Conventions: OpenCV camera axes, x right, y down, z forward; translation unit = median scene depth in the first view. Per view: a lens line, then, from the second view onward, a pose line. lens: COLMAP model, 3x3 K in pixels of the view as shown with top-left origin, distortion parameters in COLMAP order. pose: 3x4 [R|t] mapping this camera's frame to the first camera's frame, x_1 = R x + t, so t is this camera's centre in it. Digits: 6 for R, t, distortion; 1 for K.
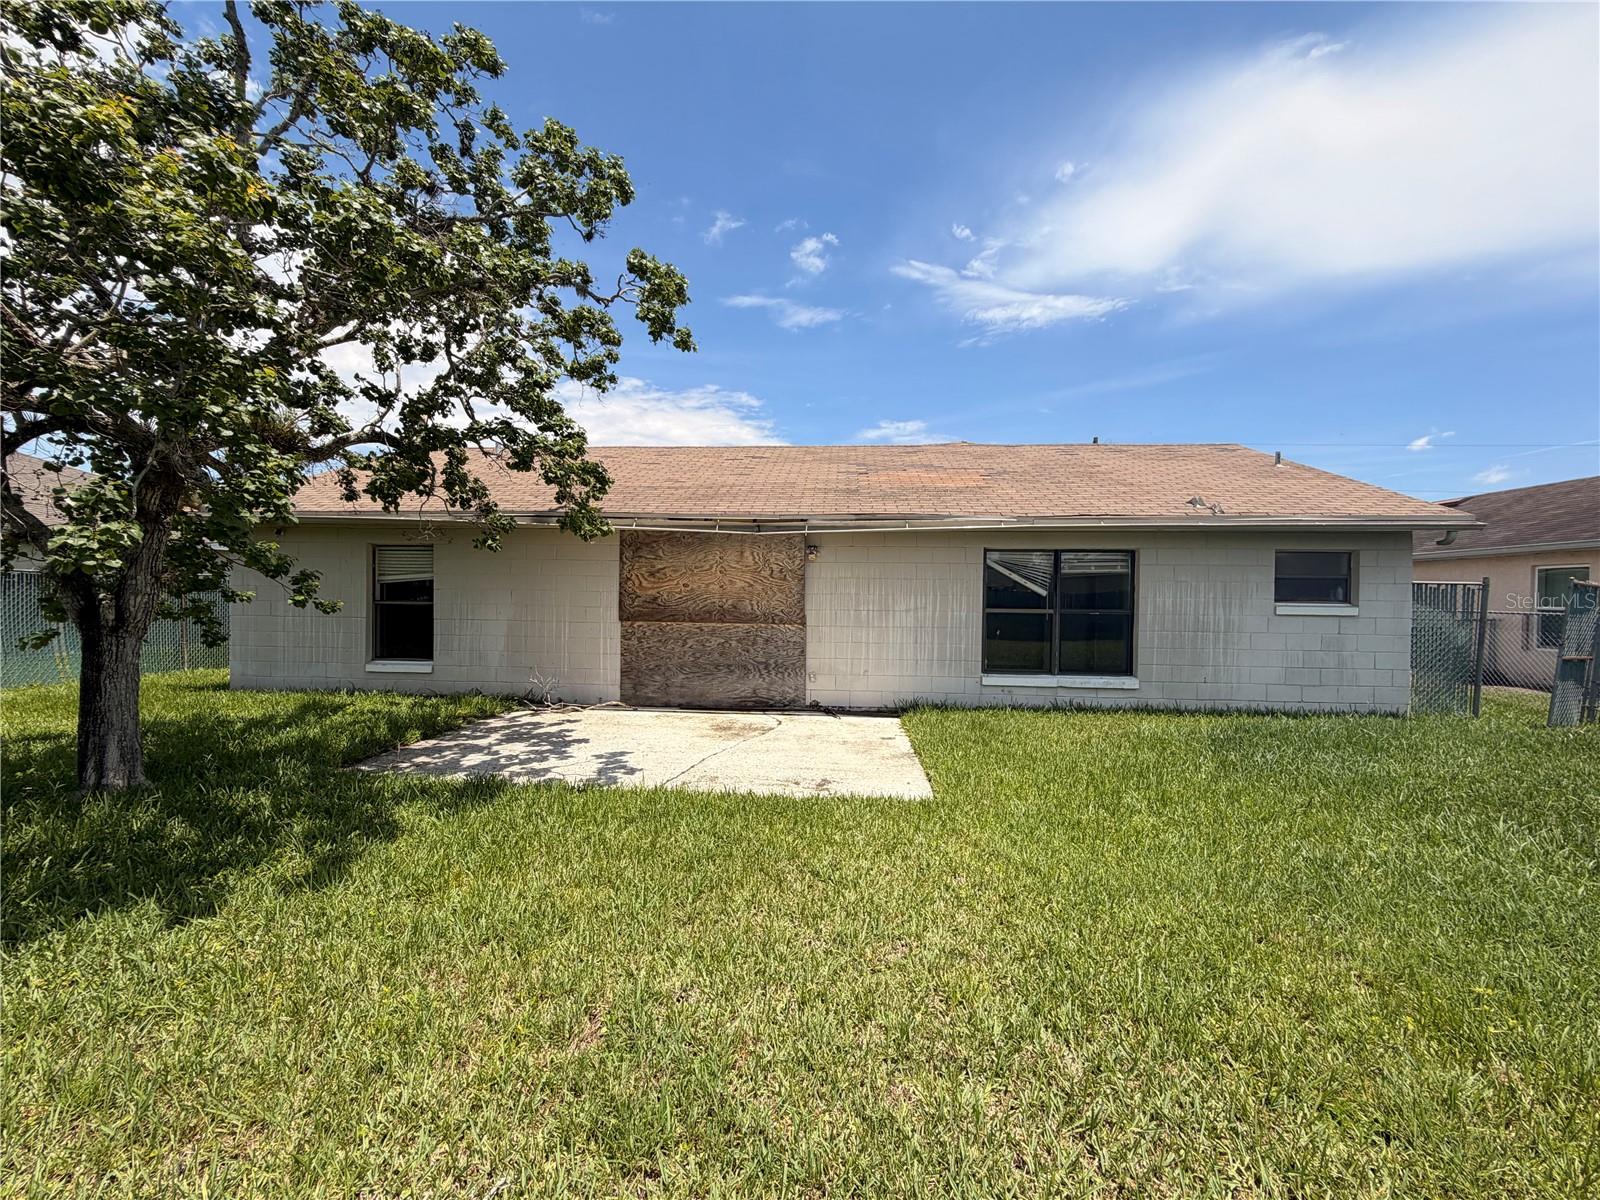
lens RADIAL K [[642.1, 0, 800.0], [0, 642.1, 600.0], [0, 0, 1]] dist [-0.000679, -0.000190]
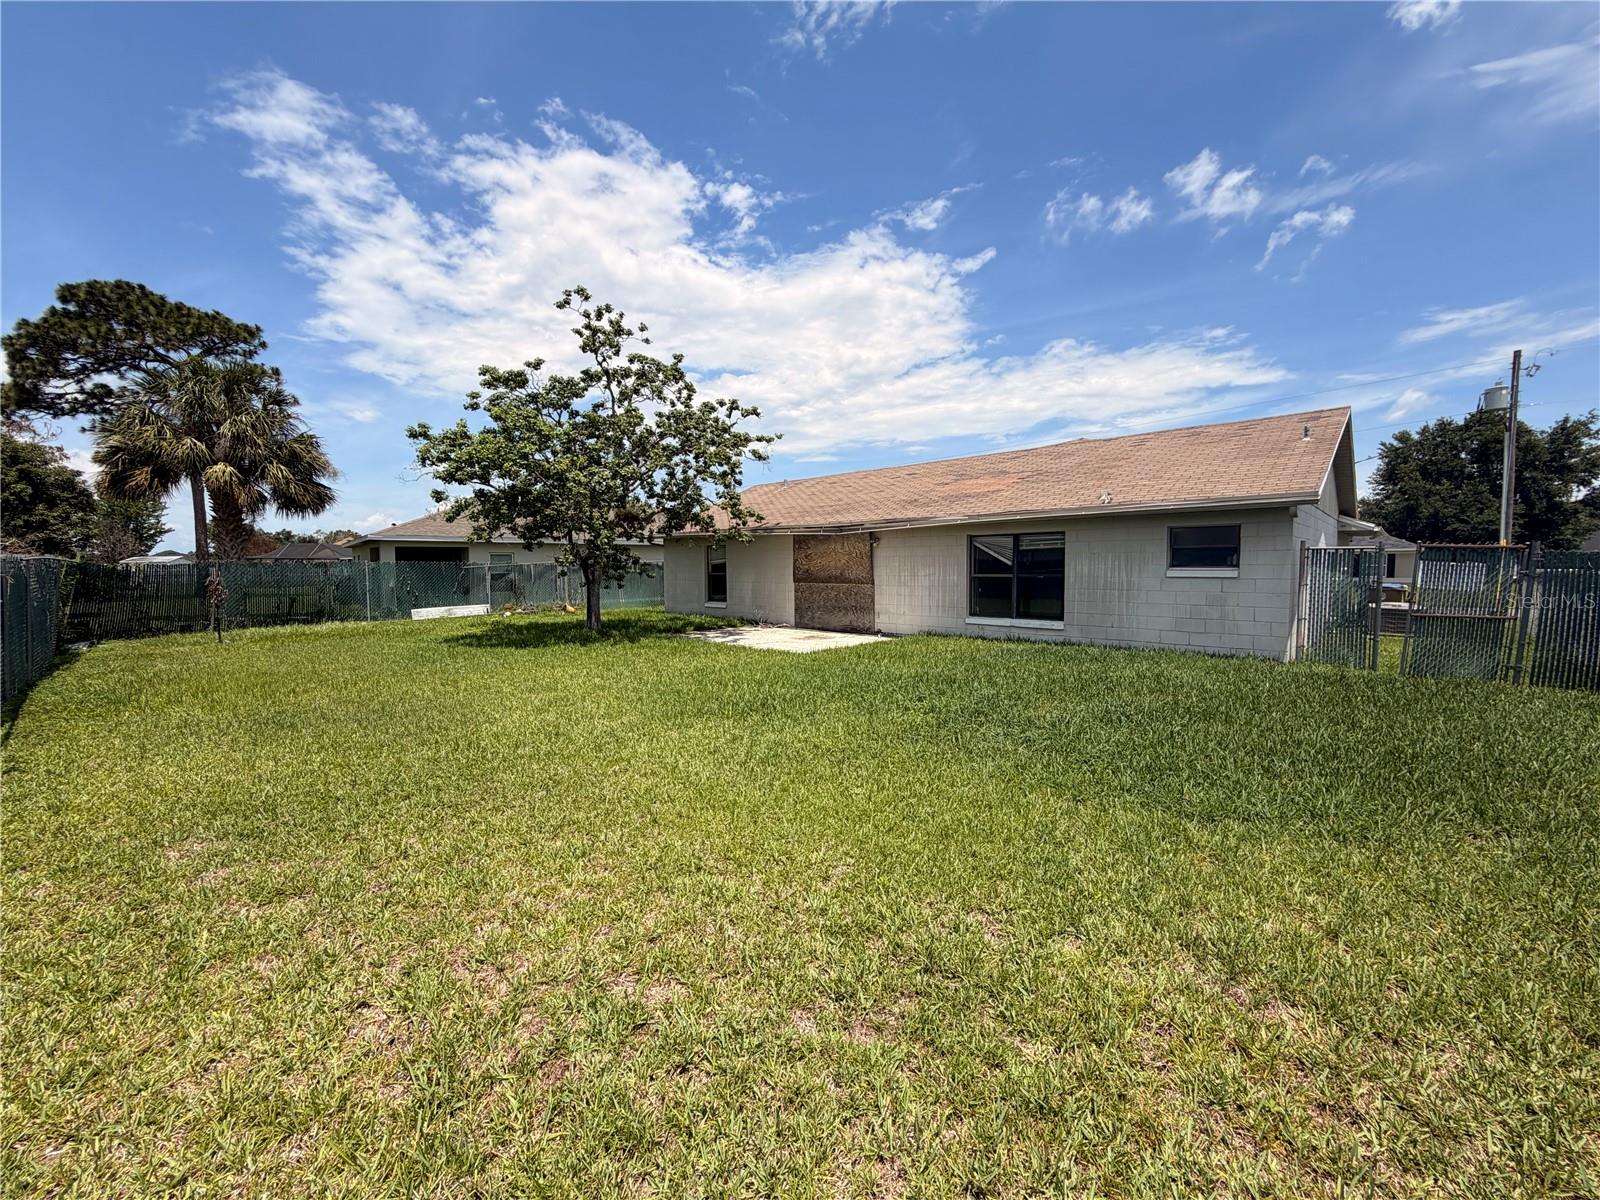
lens RADIAL K [[642.1, 0, 800.0], [0, 642.1, 600.0], [0, 0, 1]] dist [-0.000679, -0.000190]
pose [[0.780856, 0.017194, -0.624474, 0.937694], [0.011525, 0.999055, 0.041918, 0.005891], [0.624604, -0.039929, 0.779920, -0.466537]]
